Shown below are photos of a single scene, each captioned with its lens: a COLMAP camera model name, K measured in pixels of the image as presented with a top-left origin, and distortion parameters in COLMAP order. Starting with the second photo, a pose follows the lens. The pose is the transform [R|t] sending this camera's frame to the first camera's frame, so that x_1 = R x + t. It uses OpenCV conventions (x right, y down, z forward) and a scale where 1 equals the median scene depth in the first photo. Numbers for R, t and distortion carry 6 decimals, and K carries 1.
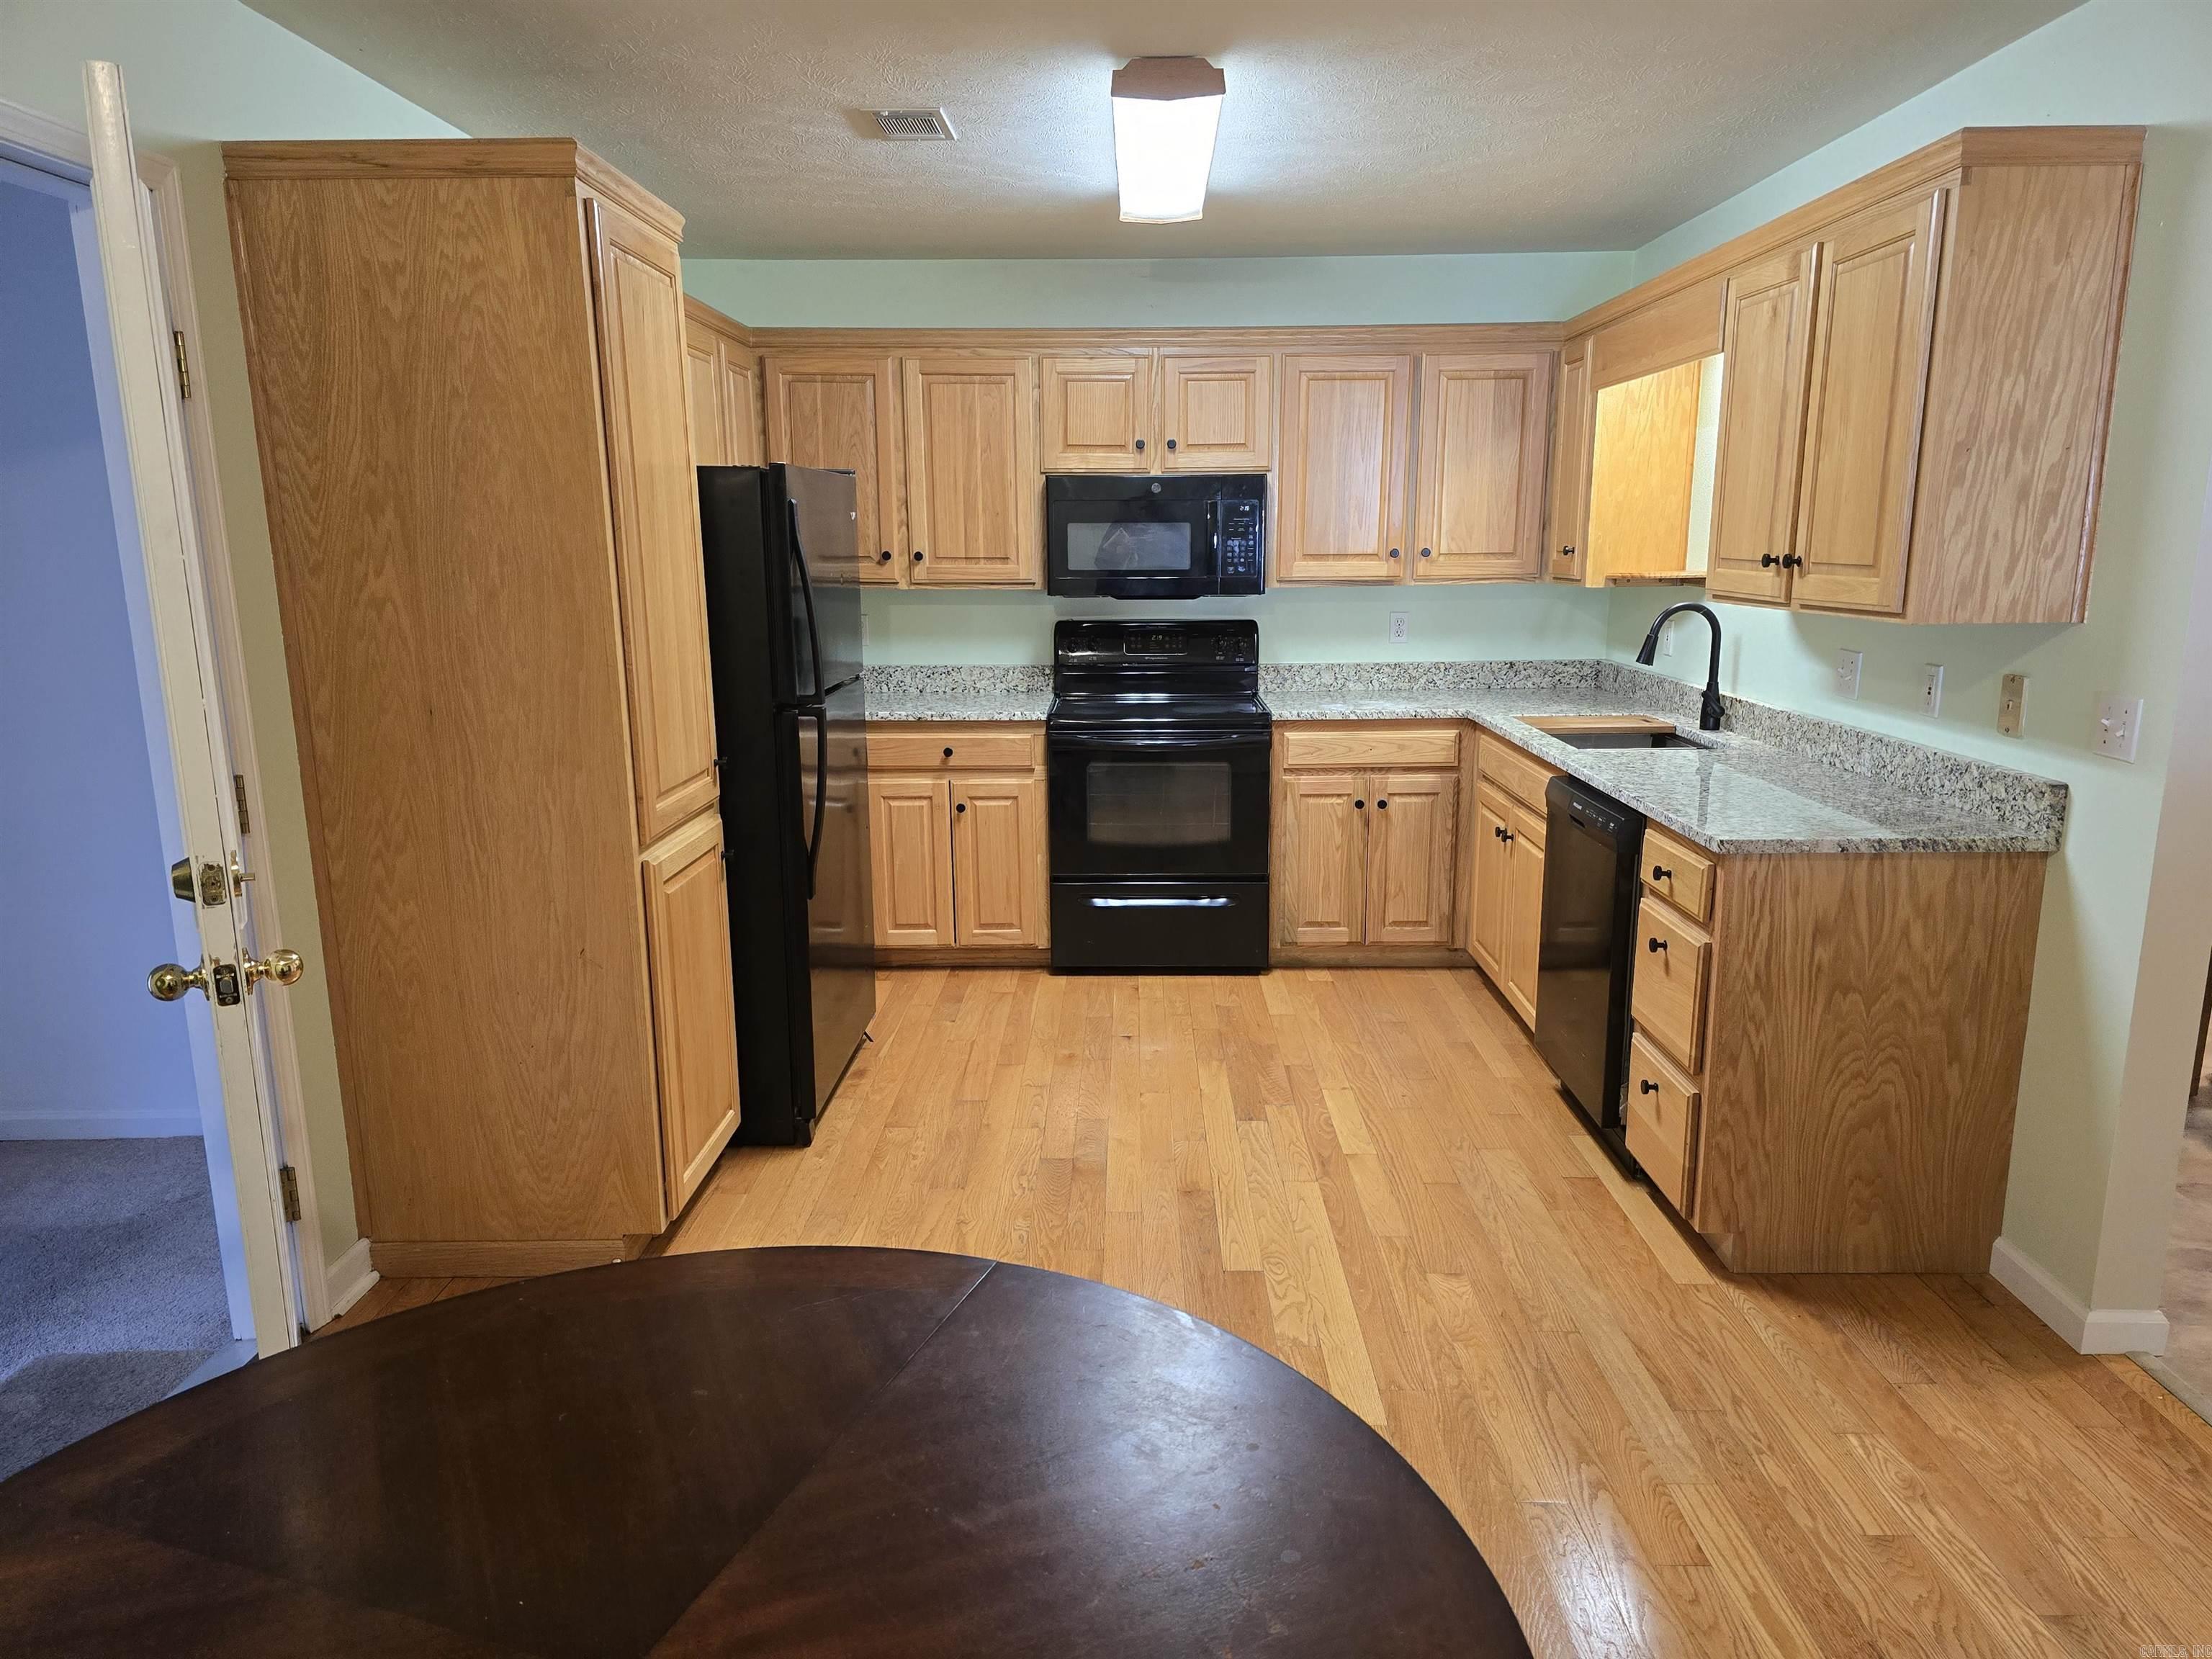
lens RADIAL K [[1487.1, 0, 1112.1], [0, 1487.1, 862.2], [0, 0, 1]] dist [0.072262, -0.066103]
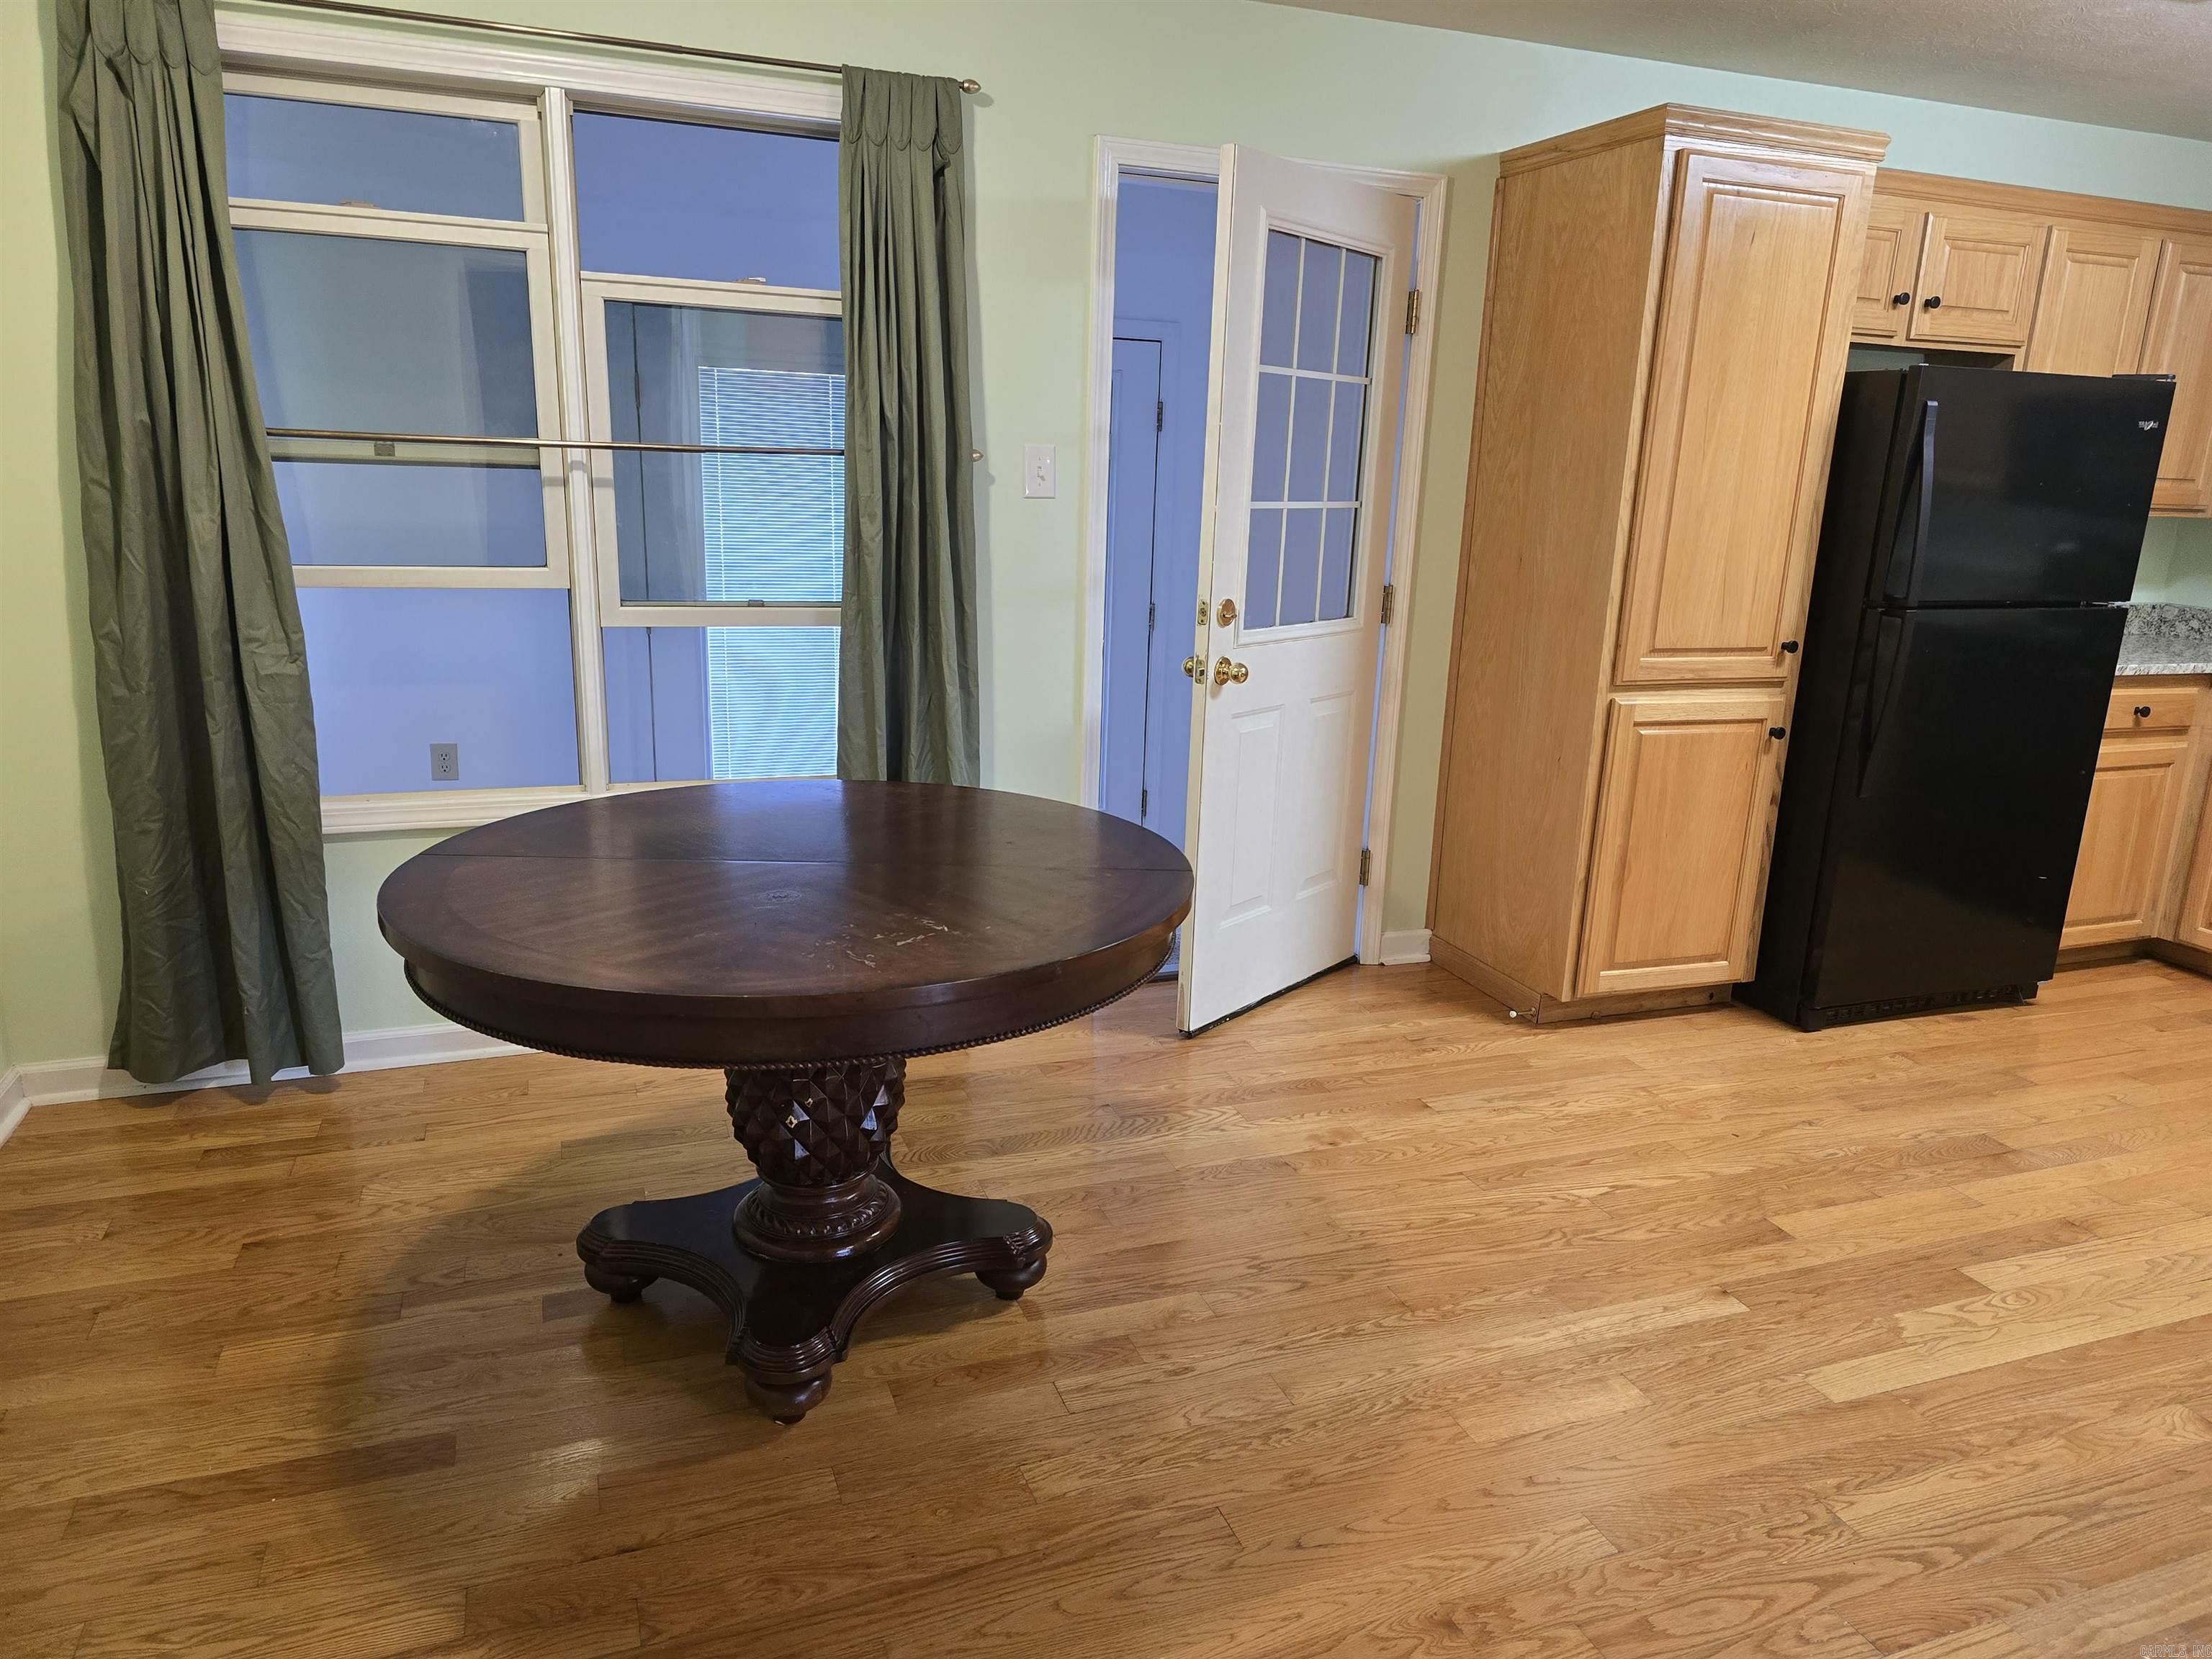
lens RADIAL K [[1487.1, 0, 1127.9], [0, 1487.1, 829.2], [0, 0, 1]] dist [0.072262, -0.066103]
pose [[0.369615, 0.247236, -0.895689, 0.395072], [-0.239749, 0.956687, 0.165139, -0.003398], [0.897722, 0.153703, 0.412880, 0.095375]]
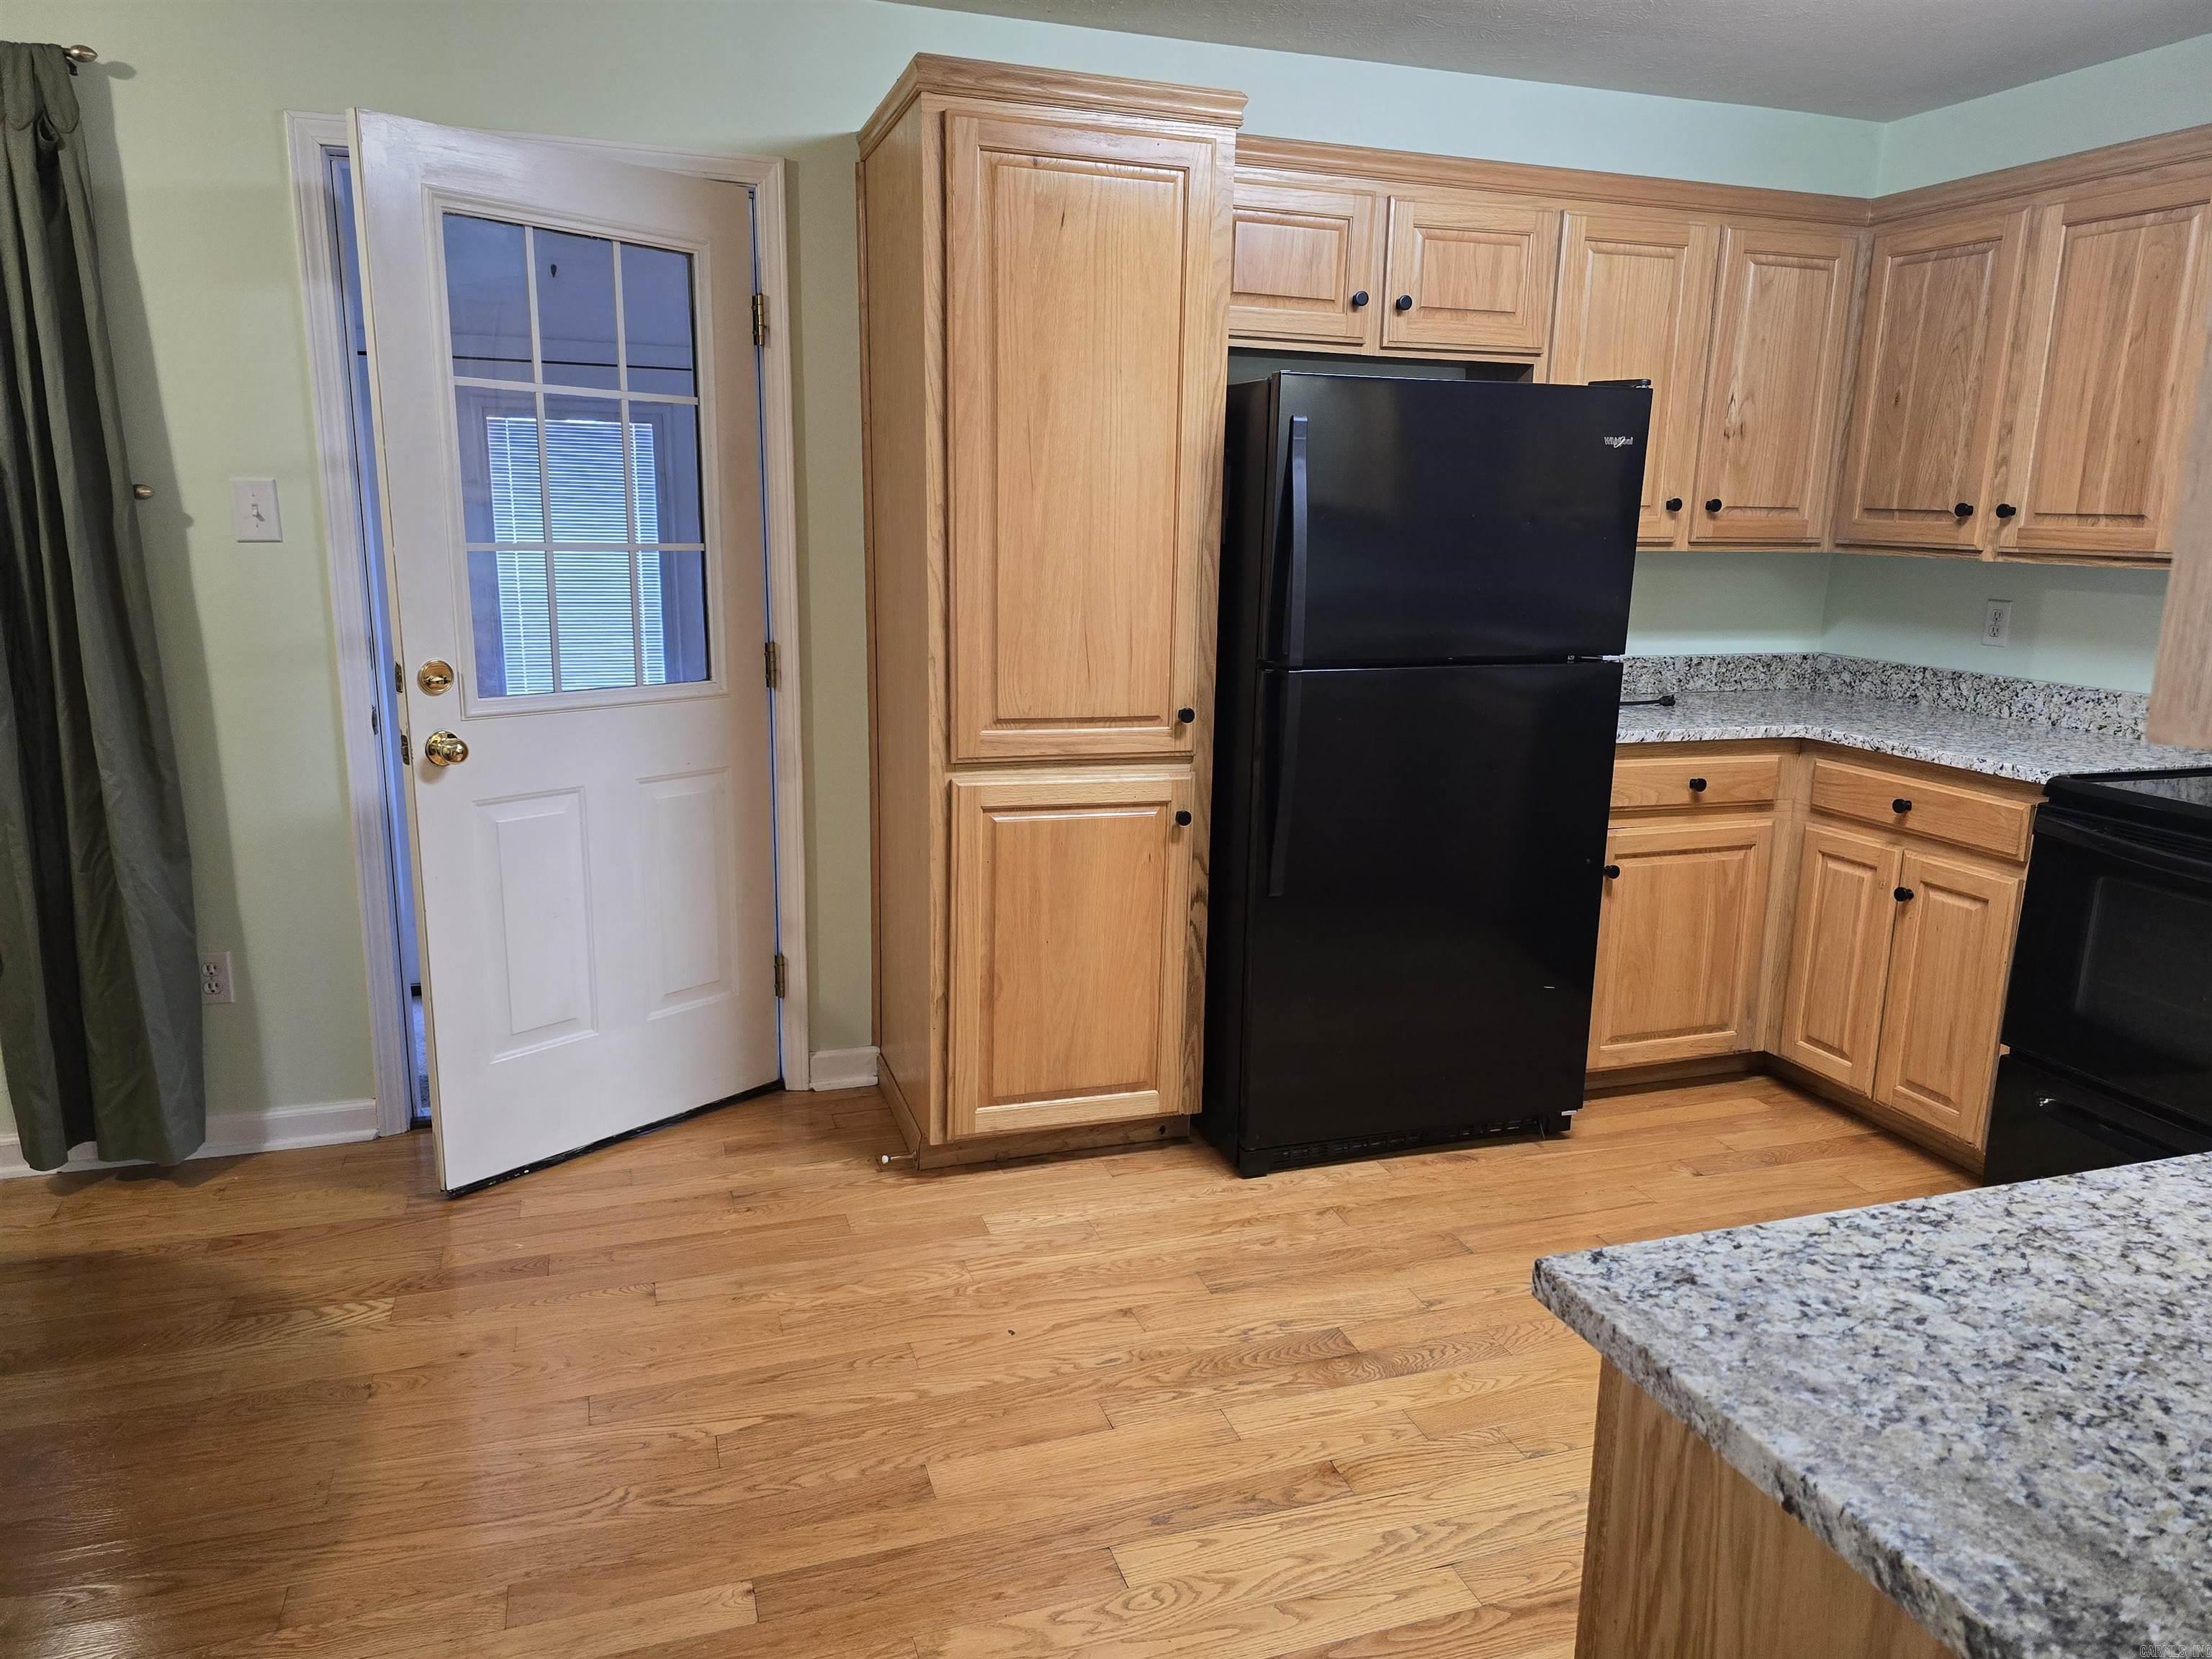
lens RADIAL K [[1487.1, 0, 1115.8], [0, 1487.1, 836.3], [0, 0, 1]] dist [0.072262, -0.066103]
pose [[0.332185, 0.216232, -0.918094, 0.388541], [-0.226208, 0.963224, 0.145015, -0.080007], [0.915687, 0.159508, 0.368882, 0.442998]]
